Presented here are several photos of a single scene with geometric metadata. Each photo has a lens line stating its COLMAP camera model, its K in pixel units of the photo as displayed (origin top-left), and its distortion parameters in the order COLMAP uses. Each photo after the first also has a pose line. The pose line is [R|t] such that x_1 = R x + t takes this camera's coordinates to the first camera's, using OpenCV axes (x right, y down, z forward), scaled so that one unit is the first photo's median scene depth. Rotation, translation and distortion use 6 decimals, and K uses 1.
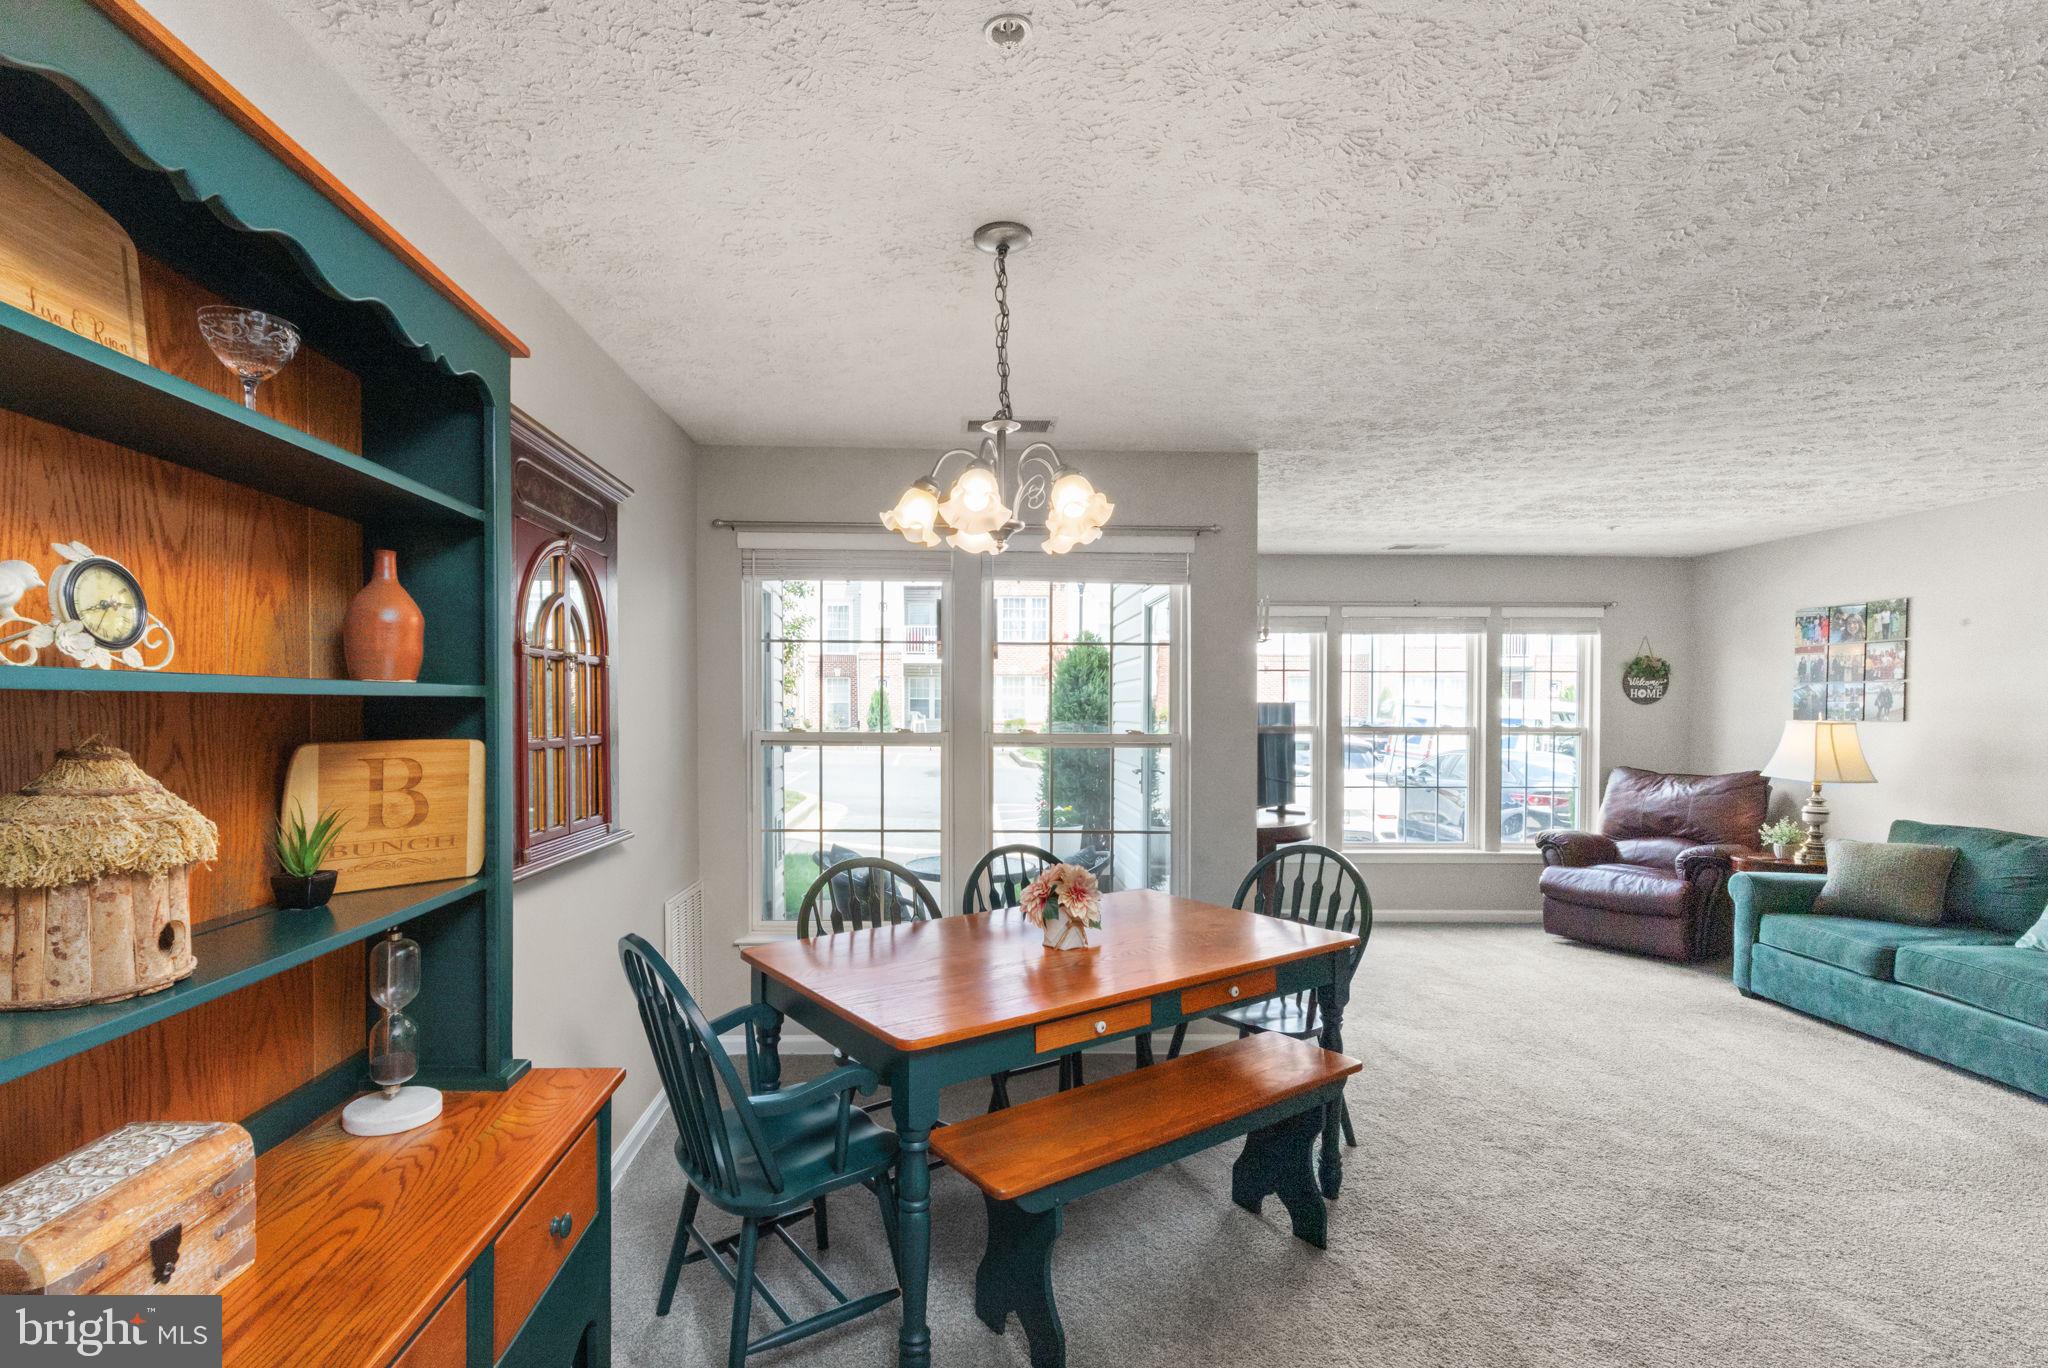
lens RADIAL K [[958.2, 0, 1003.5], [0, 958.2, 713.6], [0, 0, 1]] dist [0.013001, -0.000375]
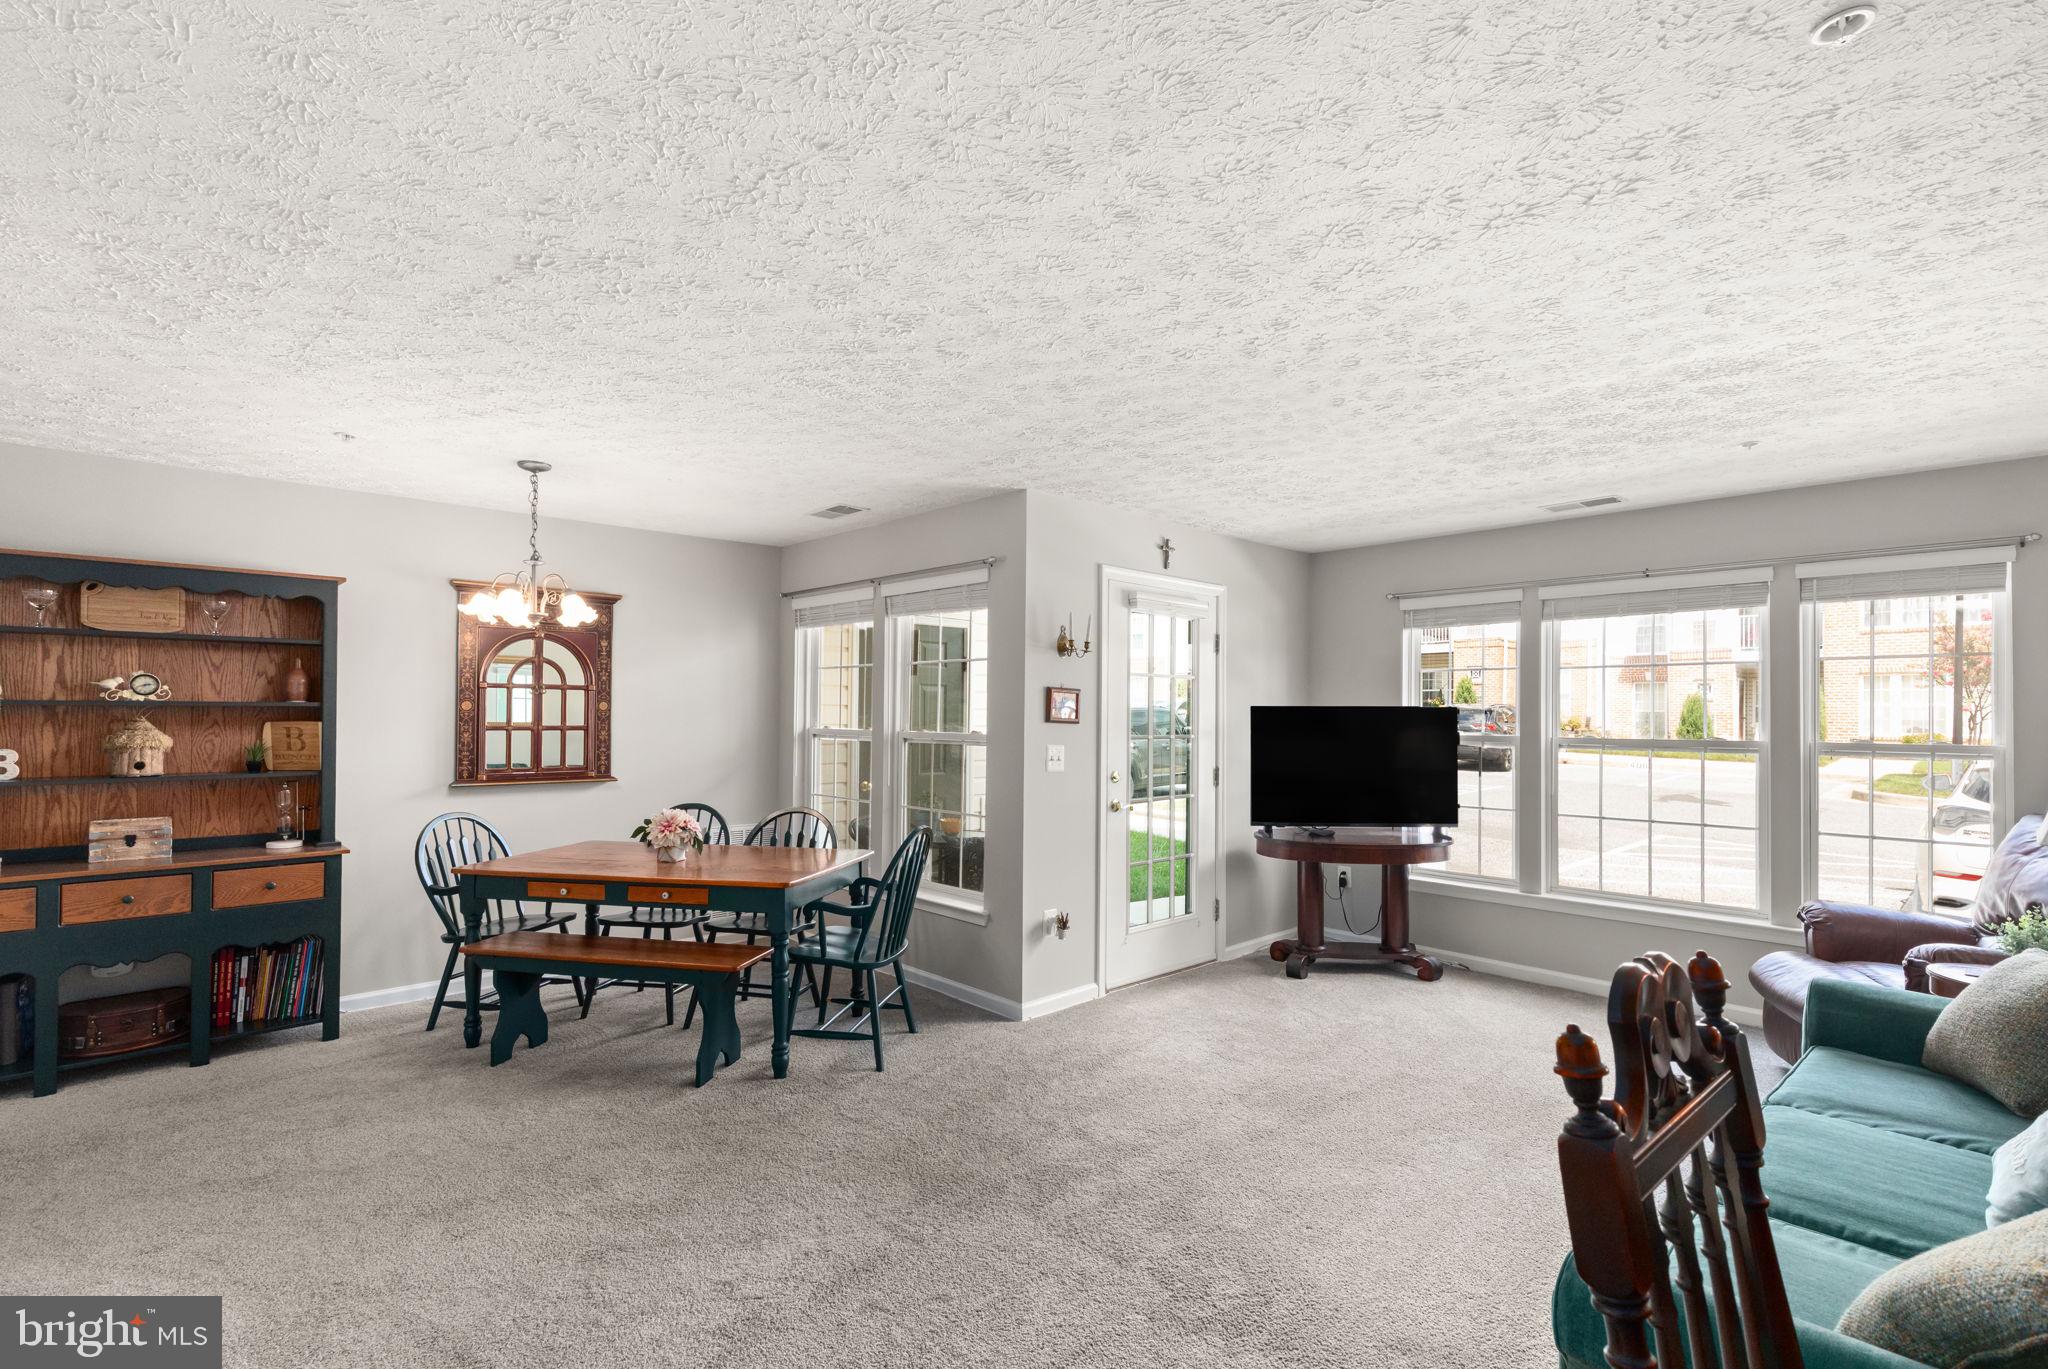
lens RADIAL K [[958.2, 0, 1003.5], [0, 958.2, 714.1], [0, 0, 1]] dist [0.013001, -0.000375]
pose [[0.652513, 0.001072, -0.757776, 2.492977], [-0.008852, 0.999942, -0.006208, 0.004701], [0.757726, 0.010759, 0.652485, 0.568104]]
